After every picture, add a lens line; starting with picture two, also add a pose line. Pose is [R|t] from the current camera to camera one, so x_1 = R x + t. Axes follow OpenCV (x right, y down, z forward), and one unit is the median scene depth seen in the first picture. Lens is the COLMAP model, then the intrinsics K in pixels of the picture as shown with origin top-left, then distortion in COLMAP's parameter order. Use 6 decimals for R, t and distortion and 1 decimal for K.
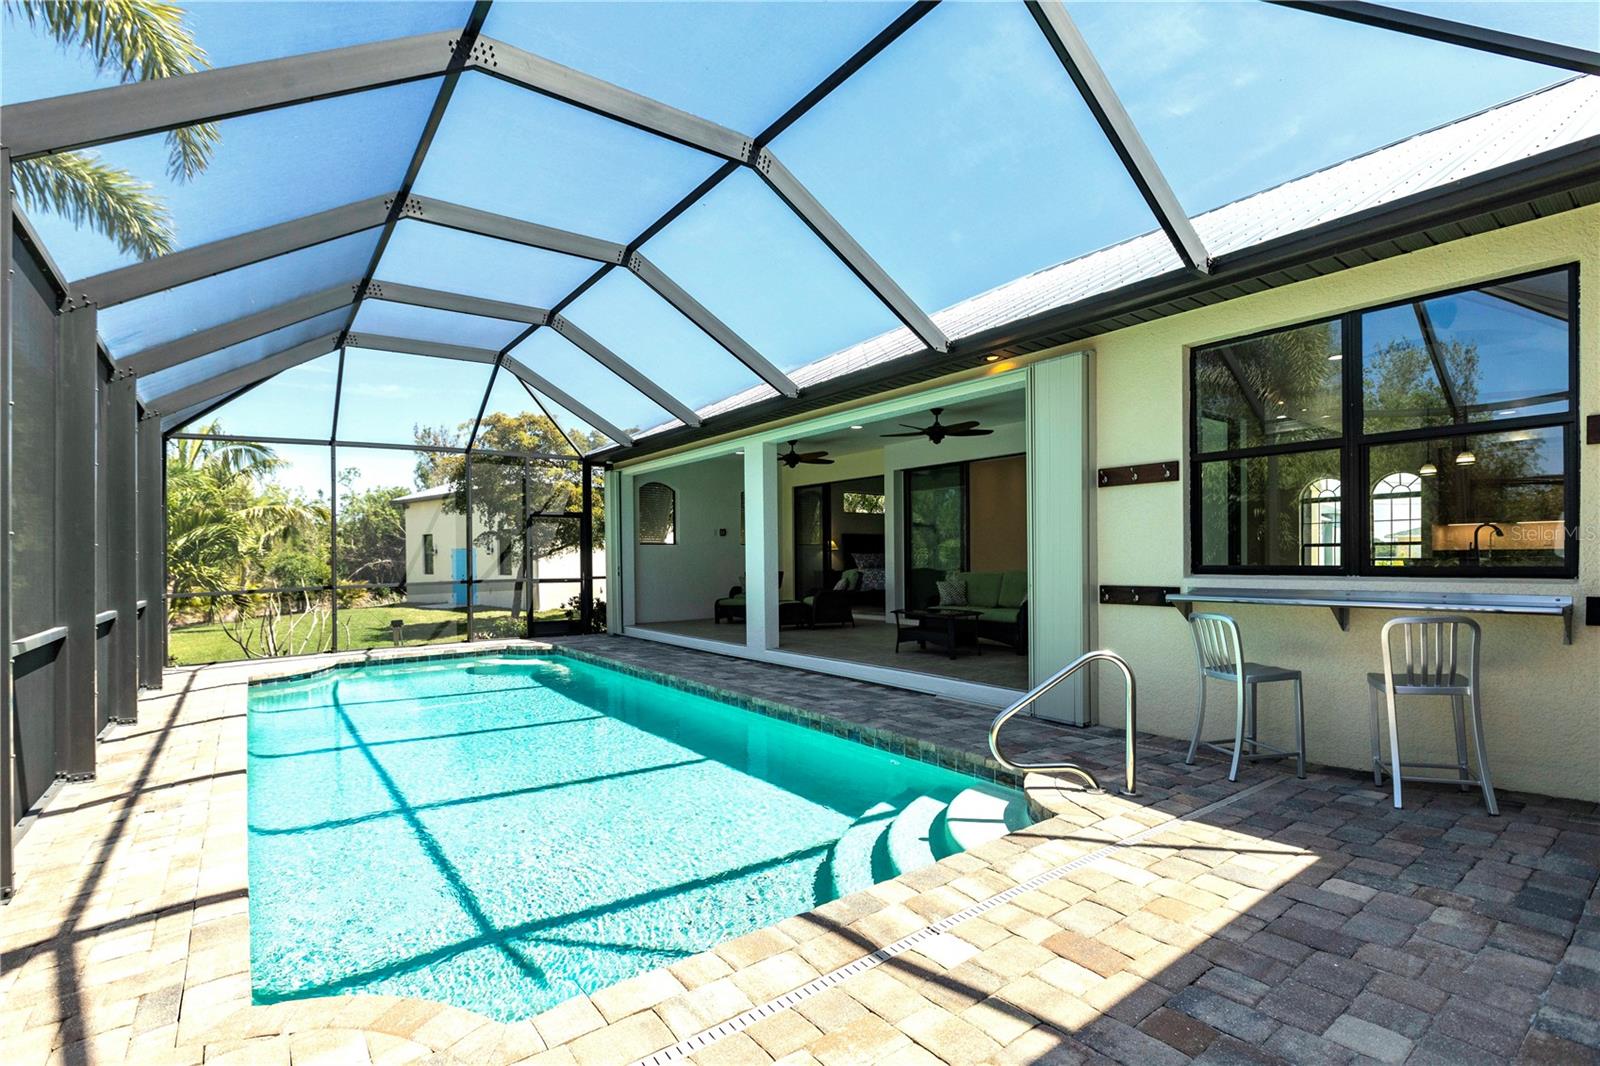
lens RADIAL K [[737.9, 0, 809.6], [0, 737.9, 546.4], [0, 0, 1]] dist [-0.008099, -0.000631]
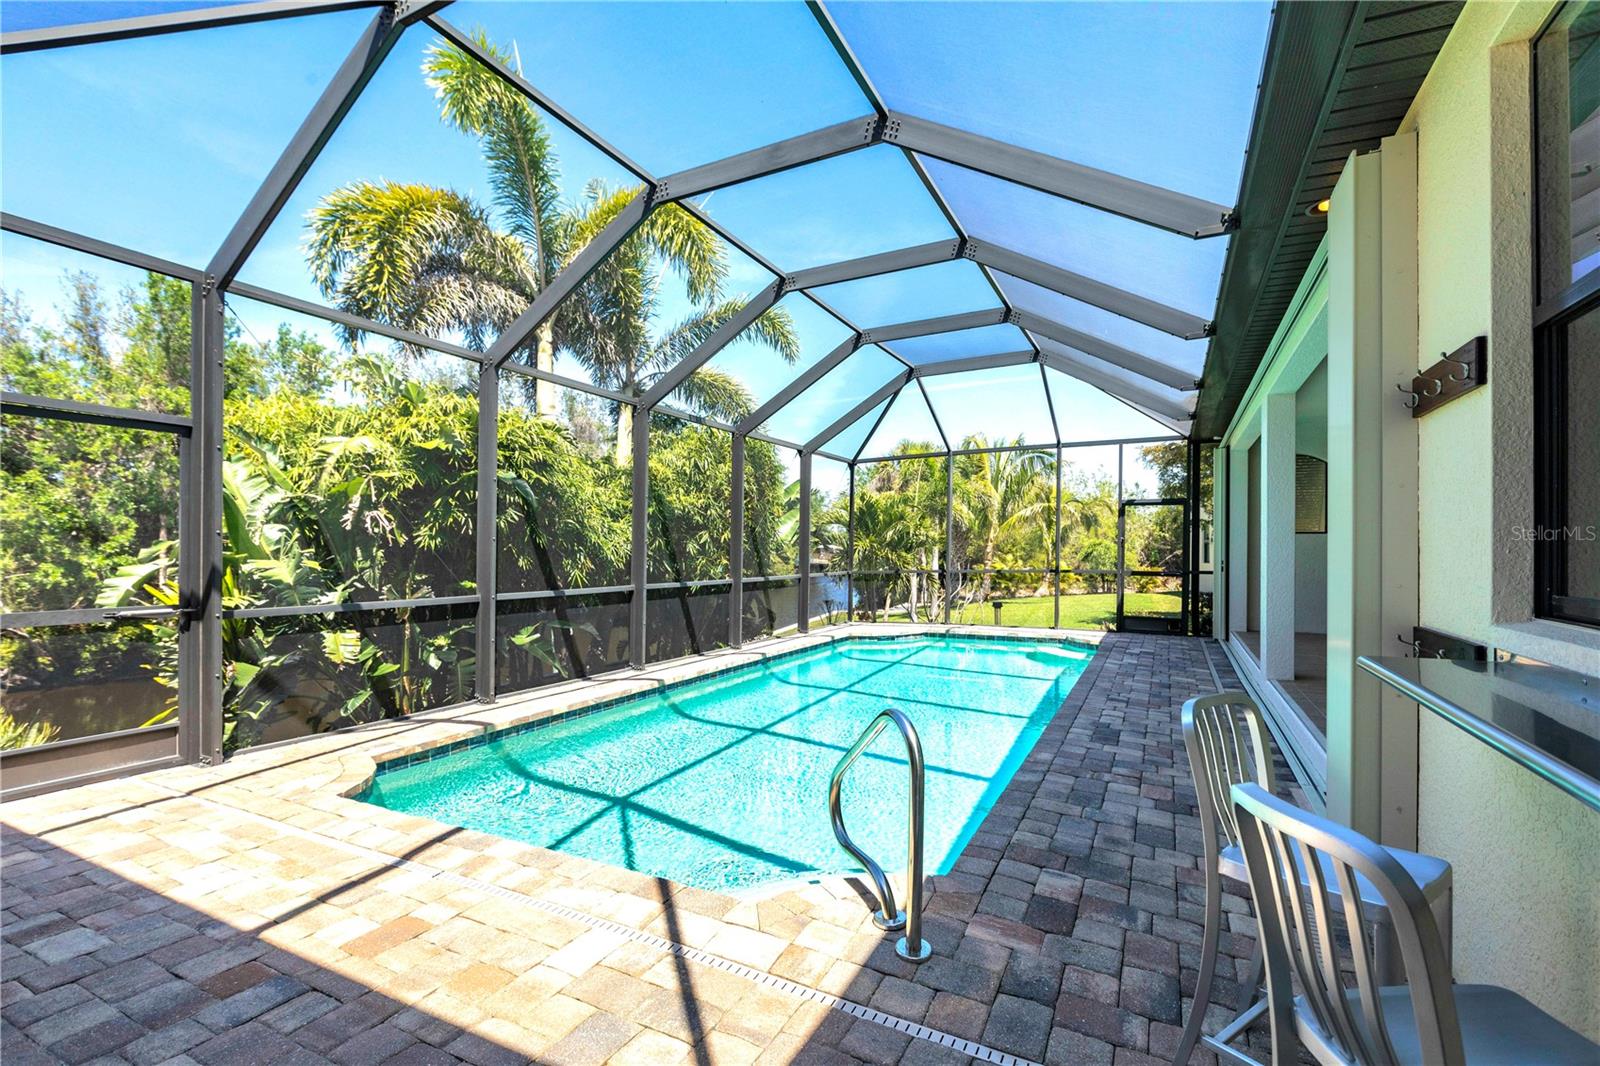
lens RADIAL K [[737.9, 0, 797.6], [0, 737.9, 541.5], [0, 0, 1]] dist [-0.008099, -0.000631]
pose [[0.423414, 0.001566, -0.905935, 0.388992], [0.009756, 0.999933, 0.006288, -0.005064], [0.905884, -0.011501, 0.423370, 0.268124]]
